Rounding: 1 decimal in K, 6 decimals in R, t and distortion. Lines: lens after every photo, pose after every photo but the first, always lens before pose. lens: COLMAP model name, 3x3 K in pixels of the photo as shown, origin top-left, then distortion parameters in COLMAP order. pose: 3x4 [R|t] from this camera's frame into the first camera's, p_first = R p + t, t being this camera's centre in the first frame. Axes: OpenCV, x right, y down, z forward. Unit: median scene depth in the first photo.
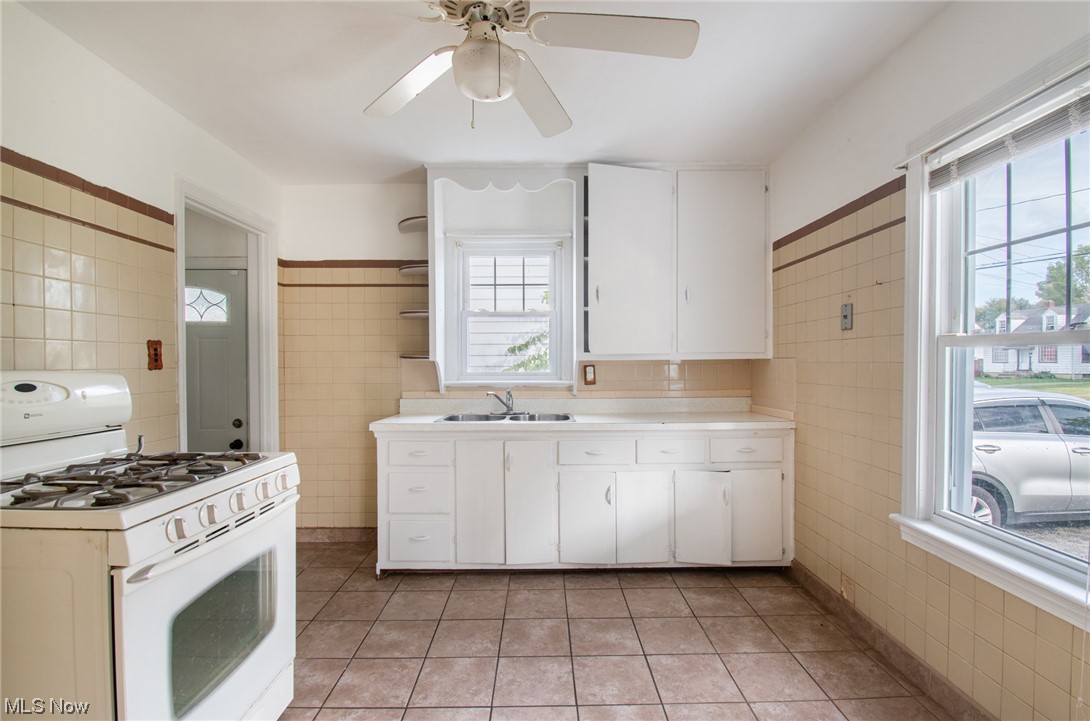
lens RADIAL K [[505.2, 0, 543.5], [0, 505.2, 372.1], [0, 0, 1]] dist [0.019757, -0.027137]
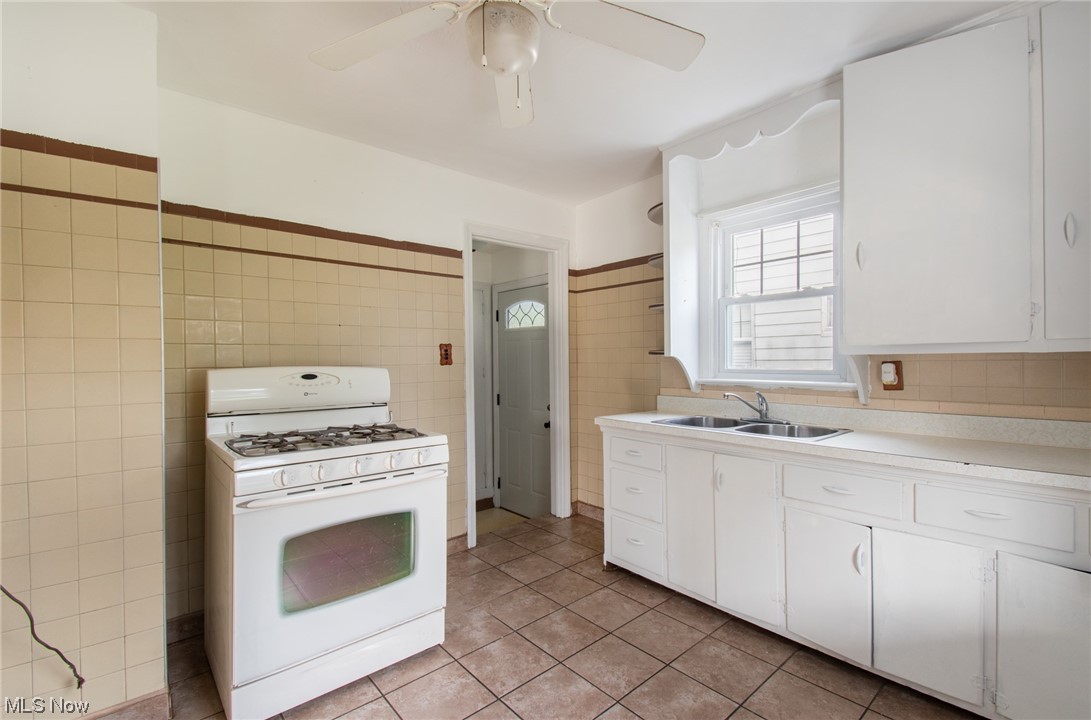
lens RADIAL K [[481.3, 0, 549.6], [0, 481.3, 364.9], [0, 0, 1]] dist [0.035241, -0.023261]
pose [[0.656322, 0.007718, -0.754441, 0.343048], [-0.006571, 0.999968, 0.004513, -0.010134], [0.754452, 0.001995, 0.656352, 0.278319]]
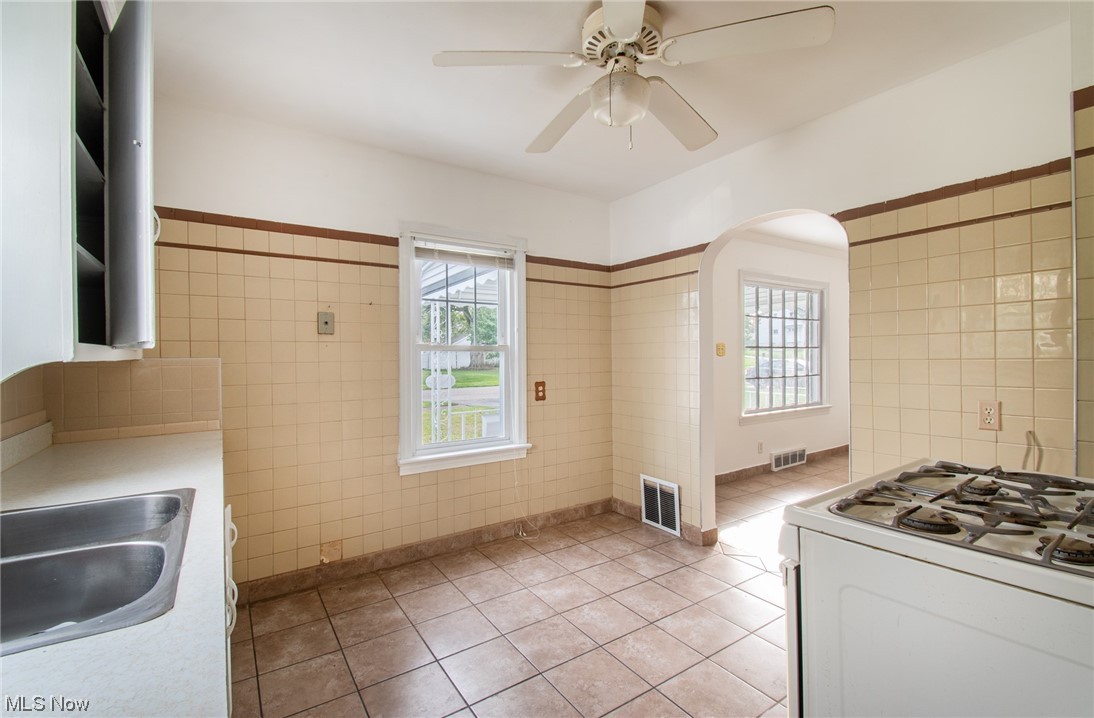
lens RADIAL K [[482.6, 0, 551.1], [0, 482.6, 363.9], [0, 0, 1]] dist [0.035241, -0.023261]
pose [[-0.560930, -0.004719, 0.827849, -0.526773], [0.028918, 0.999262, 0.025290, -0.022427], [-0.827358, 0.038126, -0.560380, 0.998261]]
